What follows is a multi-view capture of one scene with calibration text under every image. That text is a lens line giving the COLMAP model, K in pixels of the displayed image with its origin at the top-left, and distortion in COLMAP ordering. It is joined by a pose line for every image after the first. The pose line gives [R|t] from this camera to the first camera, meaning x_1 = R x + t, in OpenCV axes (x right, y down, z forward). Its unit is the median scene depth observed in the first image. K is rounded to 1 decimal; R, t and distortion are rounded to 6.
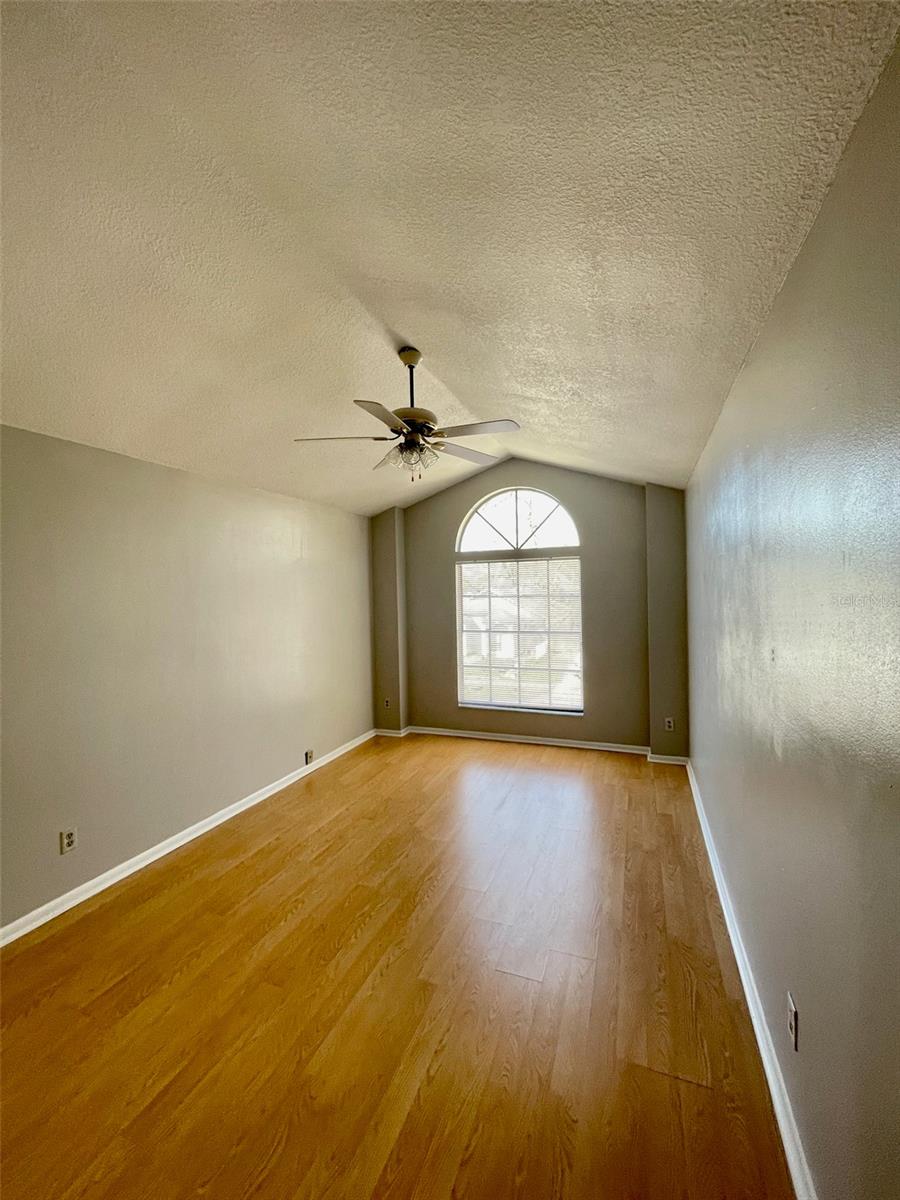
lens RADIAL K [[483.2, 0, 452.9], [0, 483.2, 597.5], [0, 0, 1]] dist [-0.020934, 0.016176]
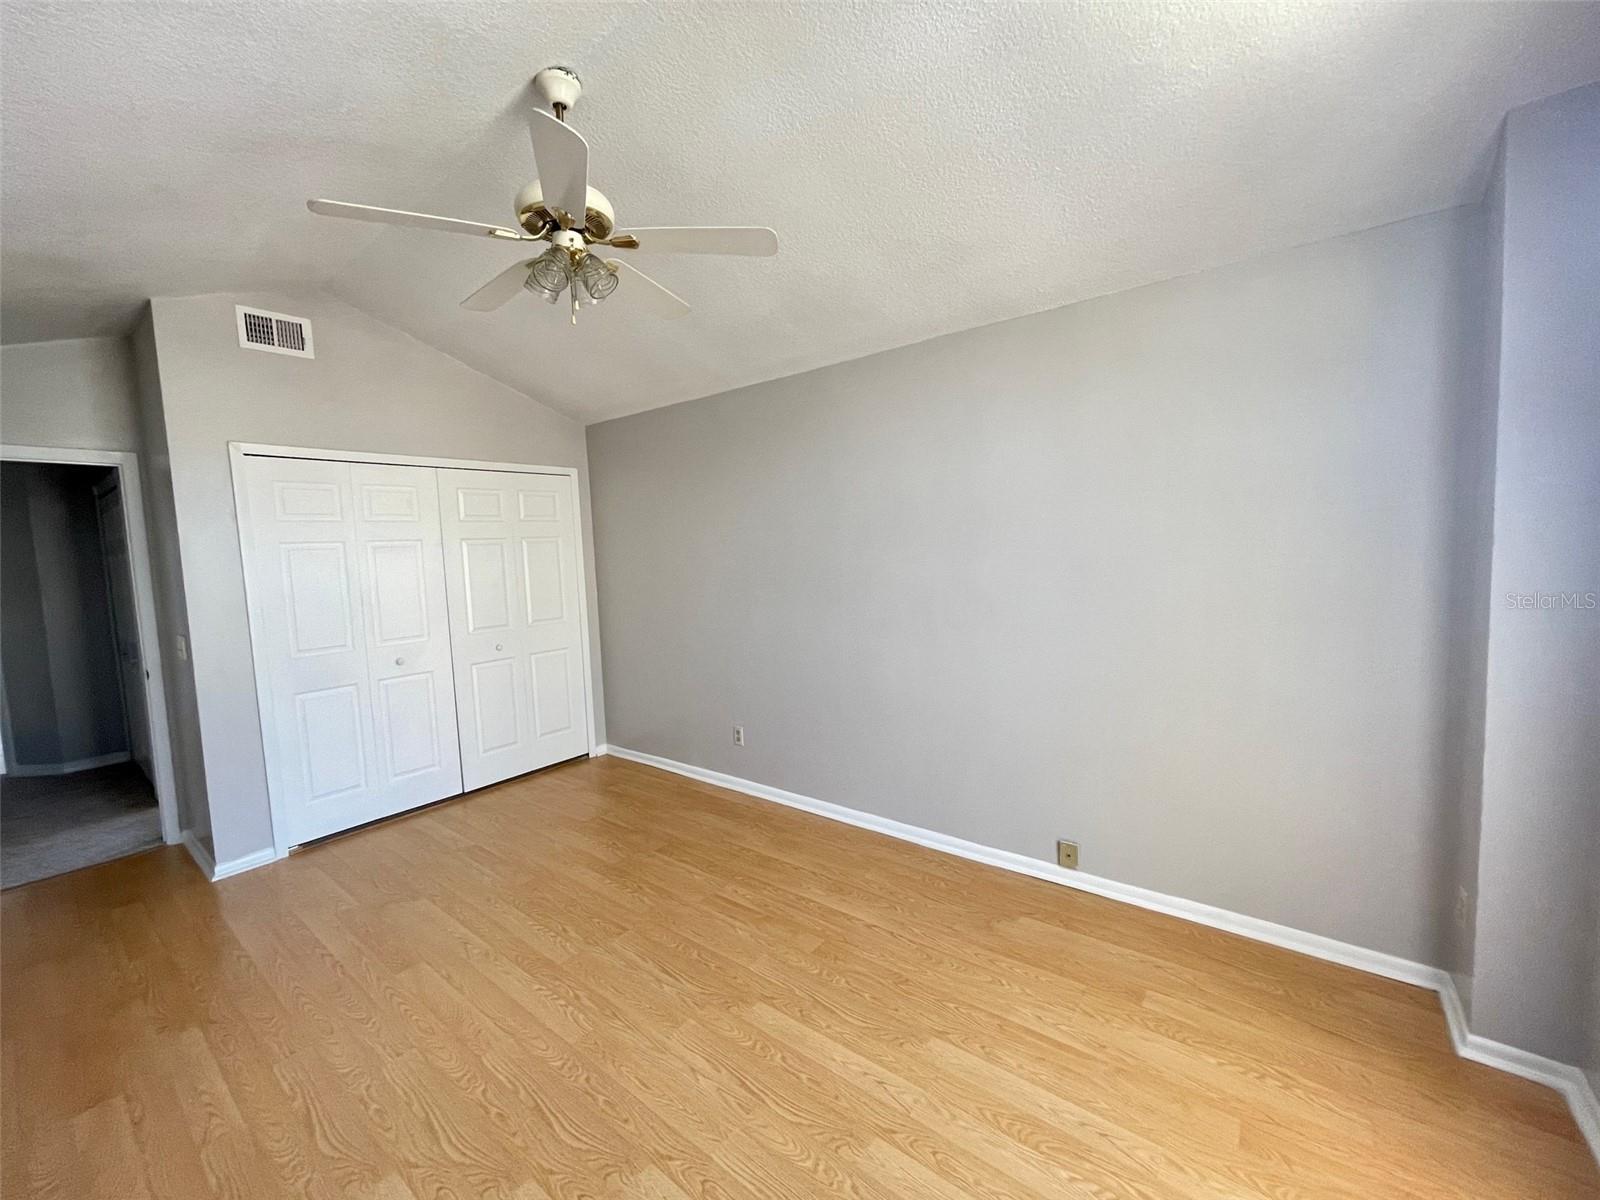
lens RADIAL K [[644.3, 0, 772.4], [0, 644.3, 595.0], [0, 0, 1]] dist [-0.020934, 0.016176]
pose [[-0.311378, 0.111442, -0.943729, 0.512468], [0.033655, 0.993770, 0.106247, 0.001122], [0.949690, 0.001322, -0.313188, 1.310414]]
